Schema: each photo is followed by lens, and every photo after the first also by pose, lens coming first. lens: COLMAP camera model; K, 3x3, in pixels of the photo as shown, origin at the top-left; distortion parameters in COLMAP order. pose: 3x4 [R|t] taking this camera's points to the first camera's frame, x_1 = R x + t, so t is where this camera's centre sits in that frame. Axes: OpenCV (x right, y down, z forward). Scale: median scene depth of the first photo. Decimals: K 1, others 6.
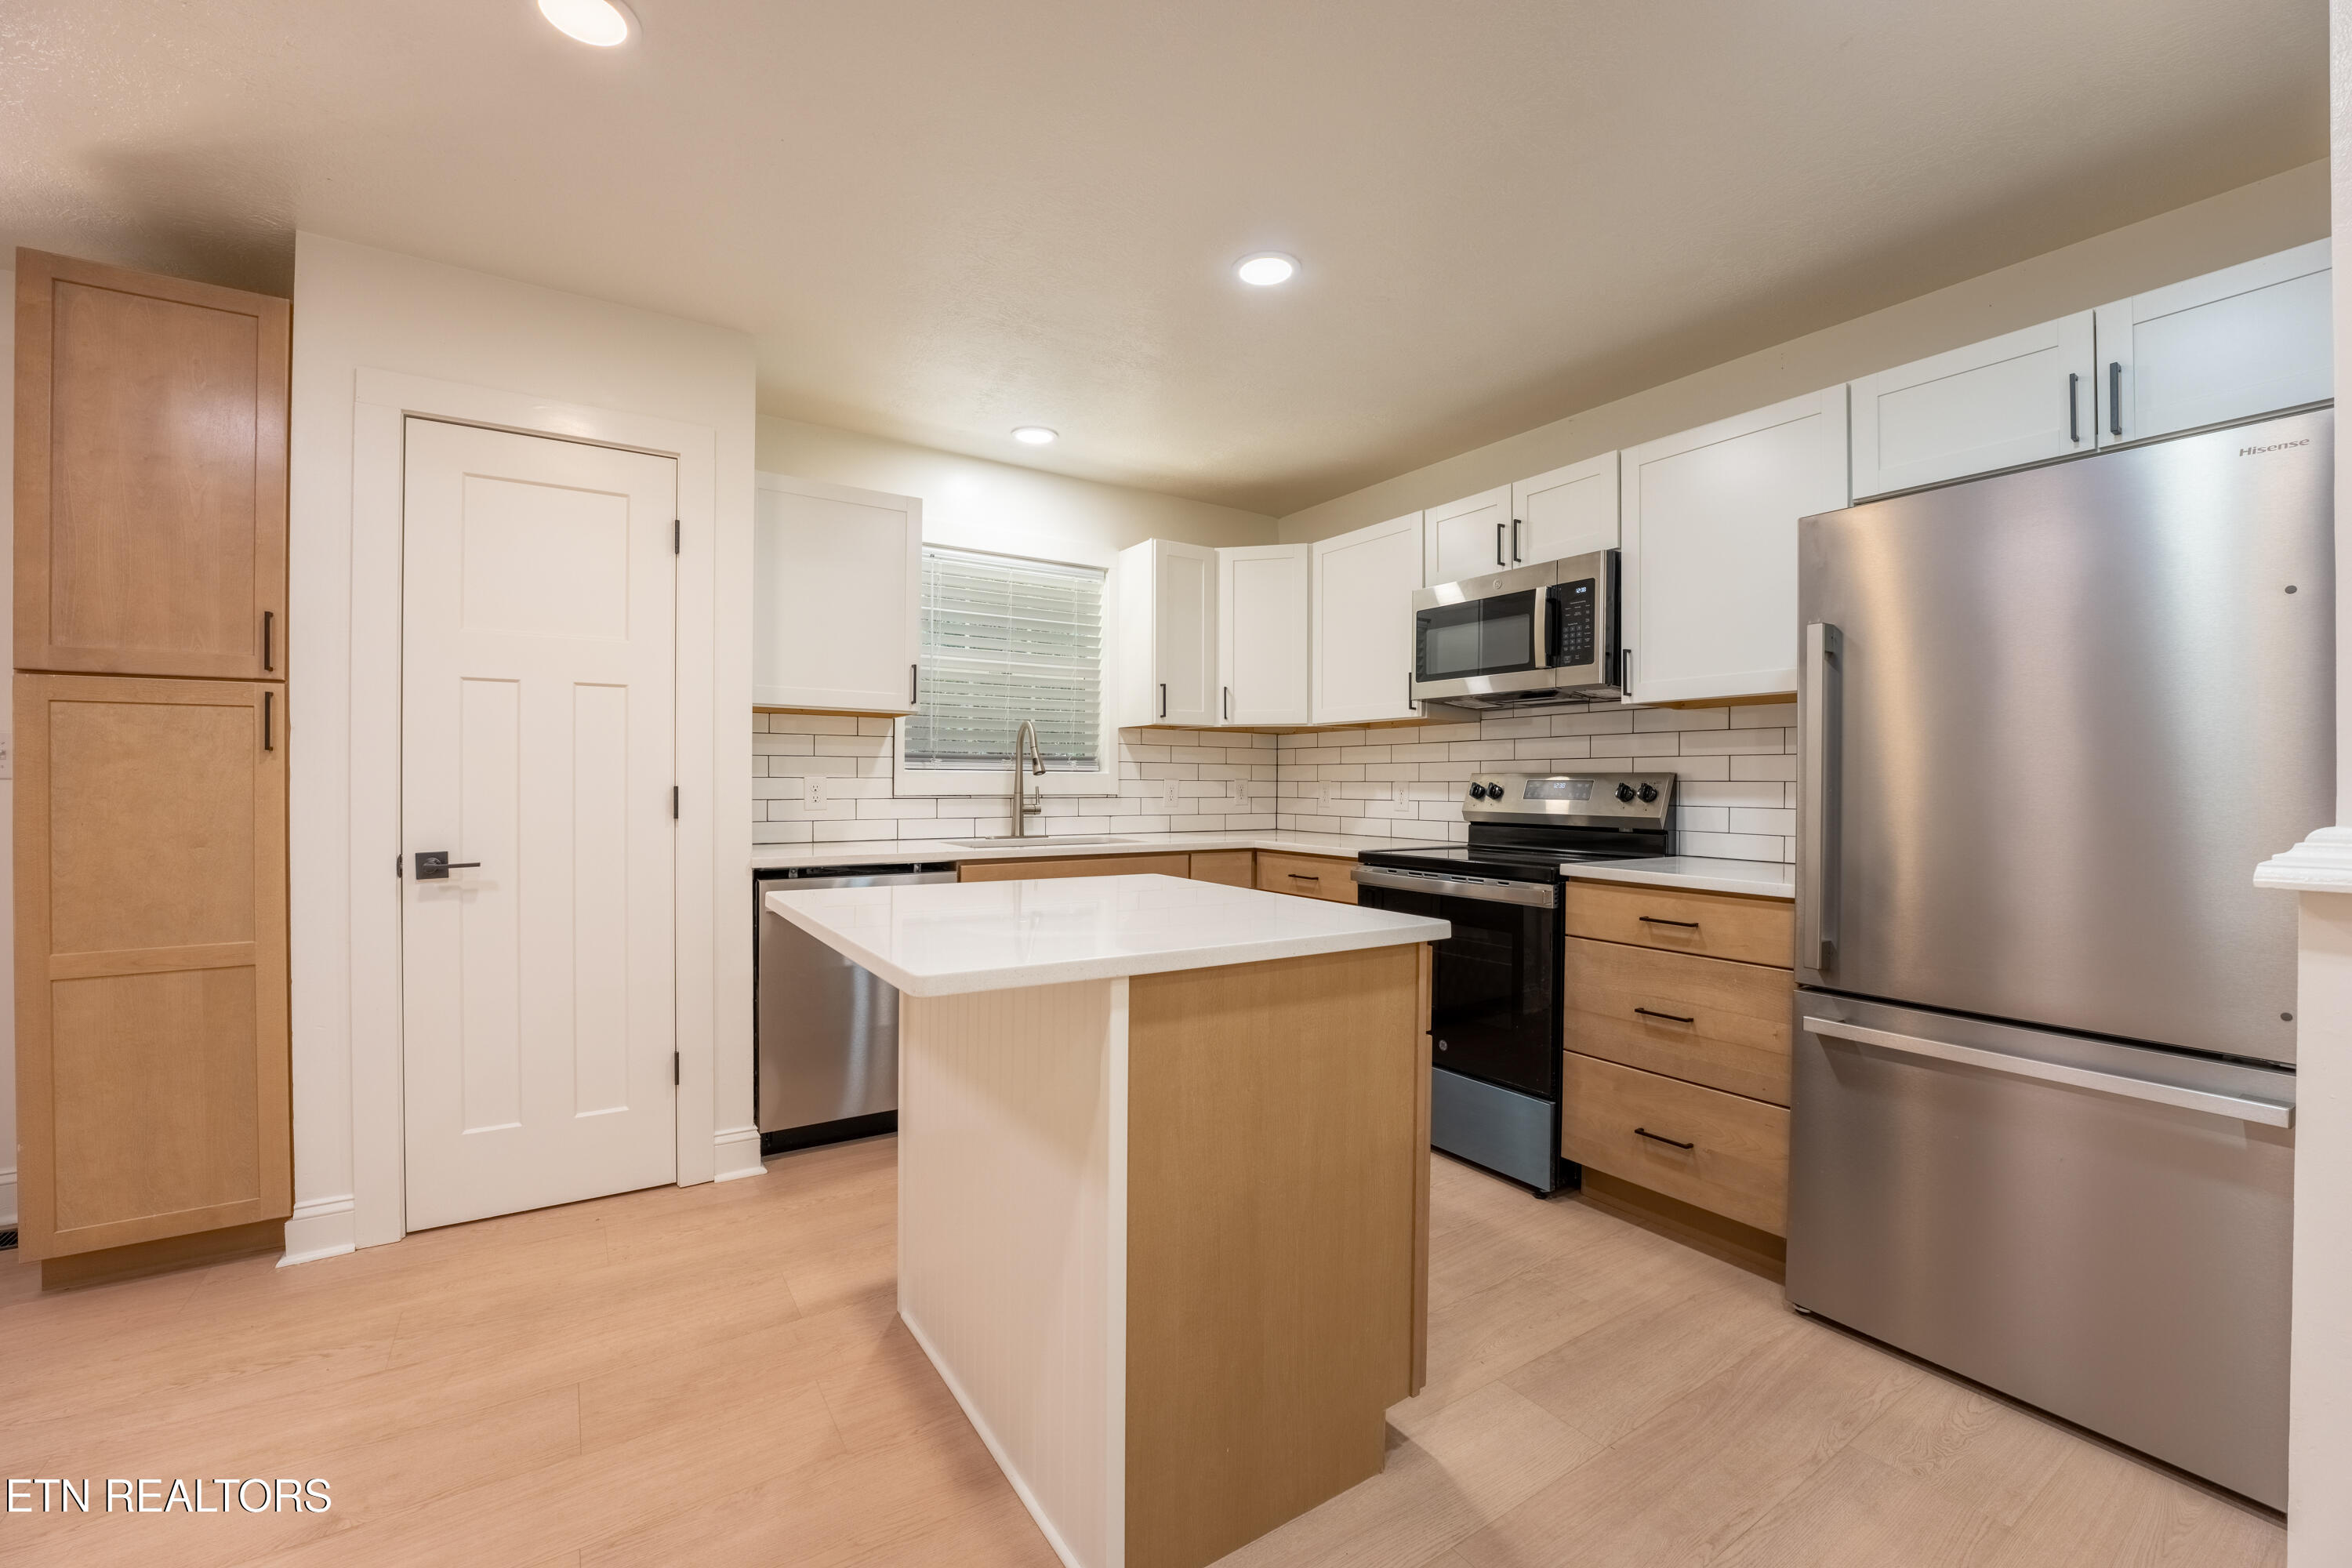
lens RADIAL K [[950.0, 0, 1175.9], [0, 950.0, 784.1], [0, 0, 1]] dist [-0.027771, 0.002781]
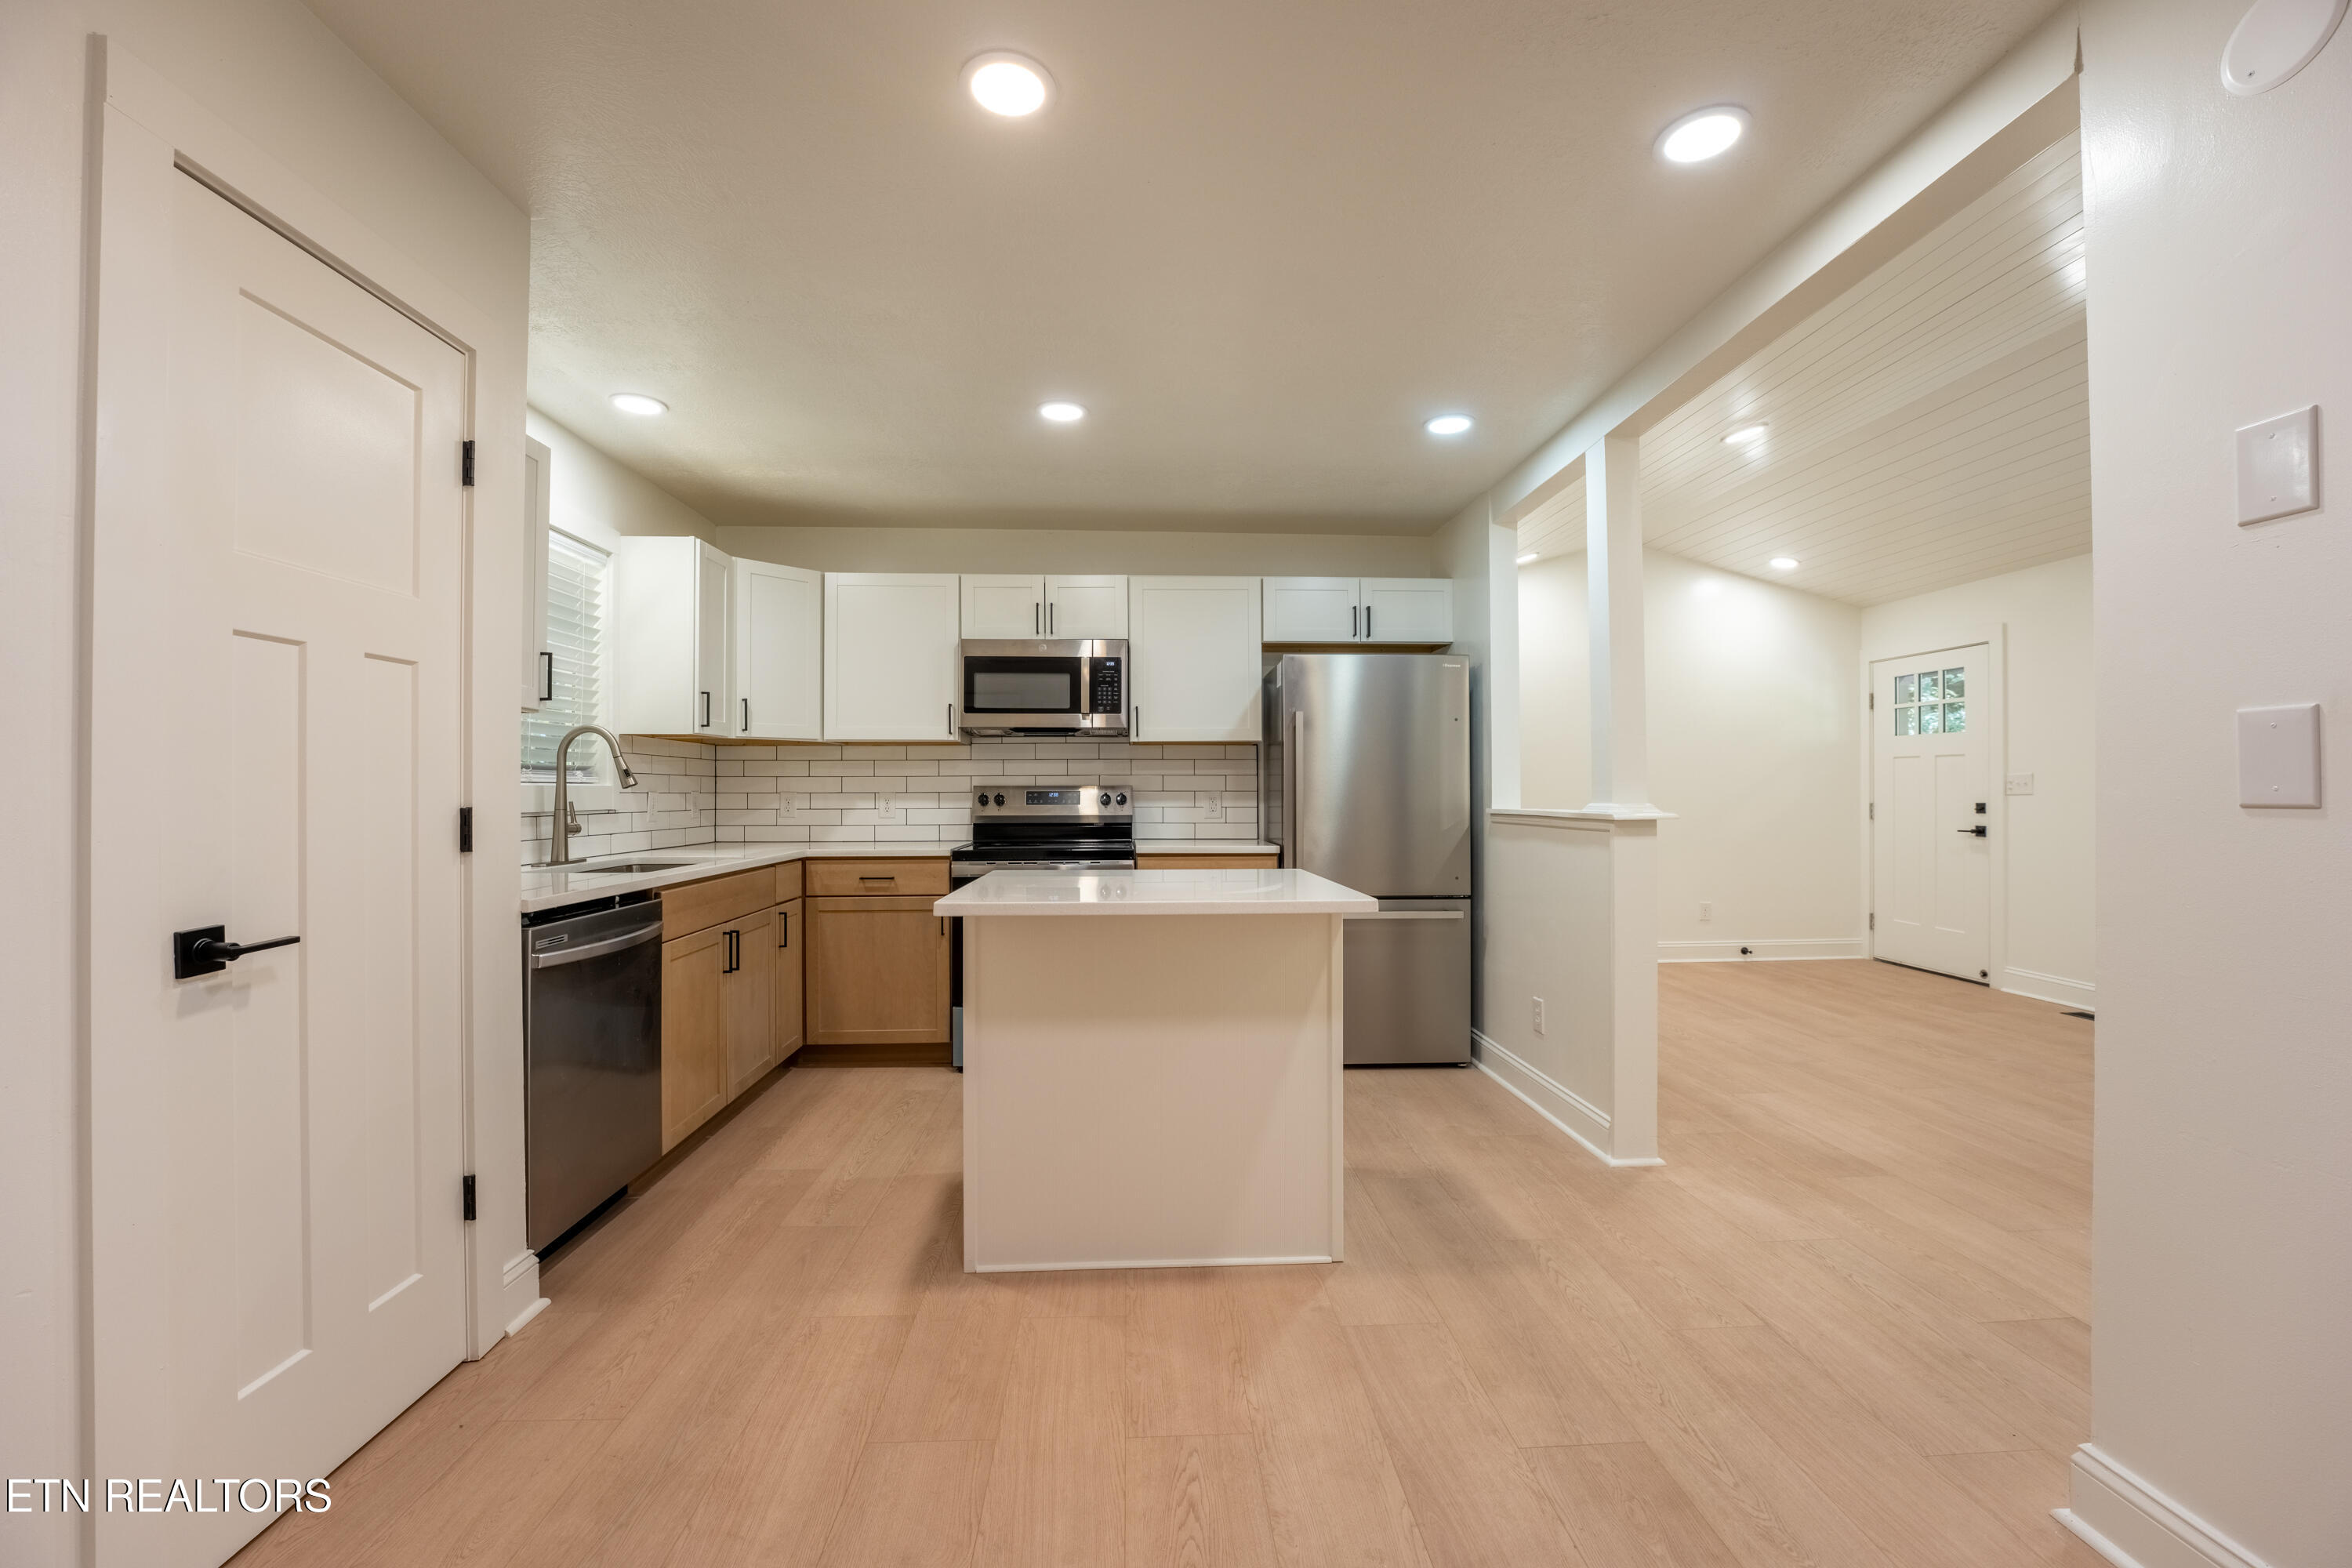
lens RADIAL K [[950.0, 0, 1177.1], [0, 950.0, 785.1], [0, 0, 1]] dist [-0.027771, 0.002781]
pose [[0.502272, -0.000774, 0.864709, -0.652335], [0.006388, 0.999976, -0.002815, -0.006774], [-0.864686, 0.006938, 0.502265, 0.126471]]
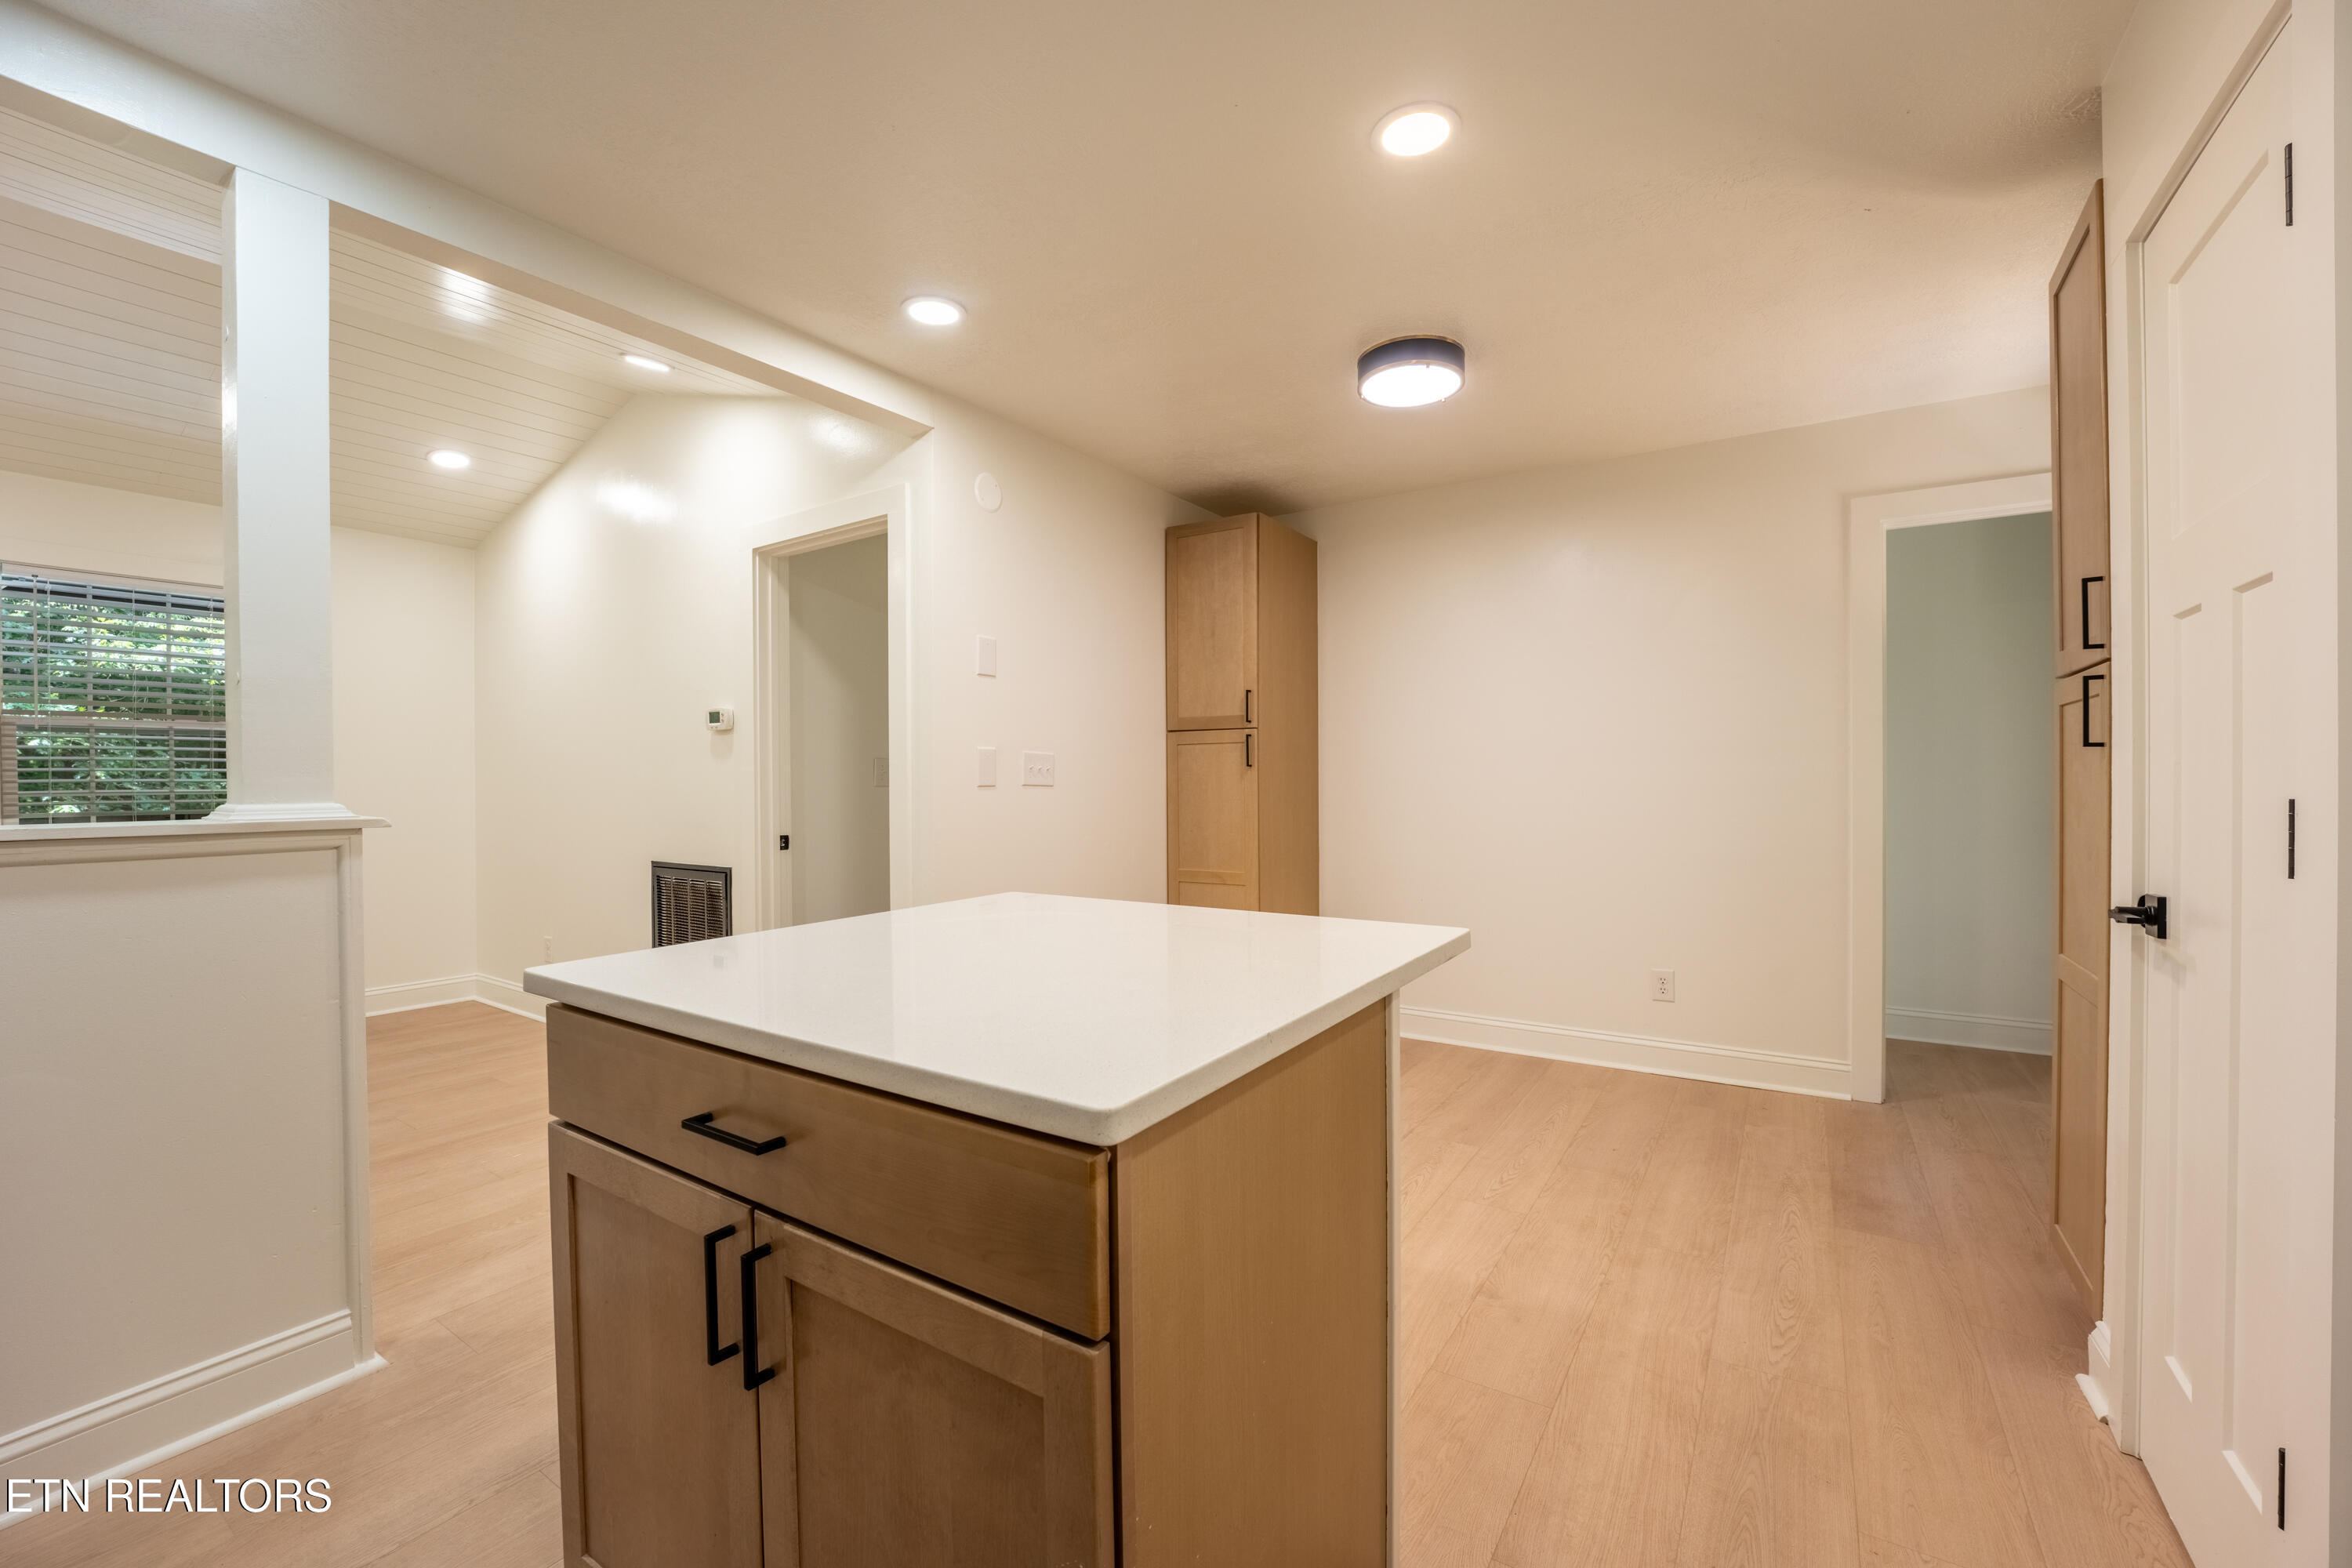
lens RADIAL K [[950.0, 0, 1176.7], [0, 950.0, 778.9], [0, 0, 1]] dist [-0.027771, 0.002781]
pose [[-0.917499, -0.001182, -0.397736, 0.051624], [-0.001414, 0.999999, 0.000289, -0.004557], [0.397735, 0.000827, -0.917500, 0.871578]]
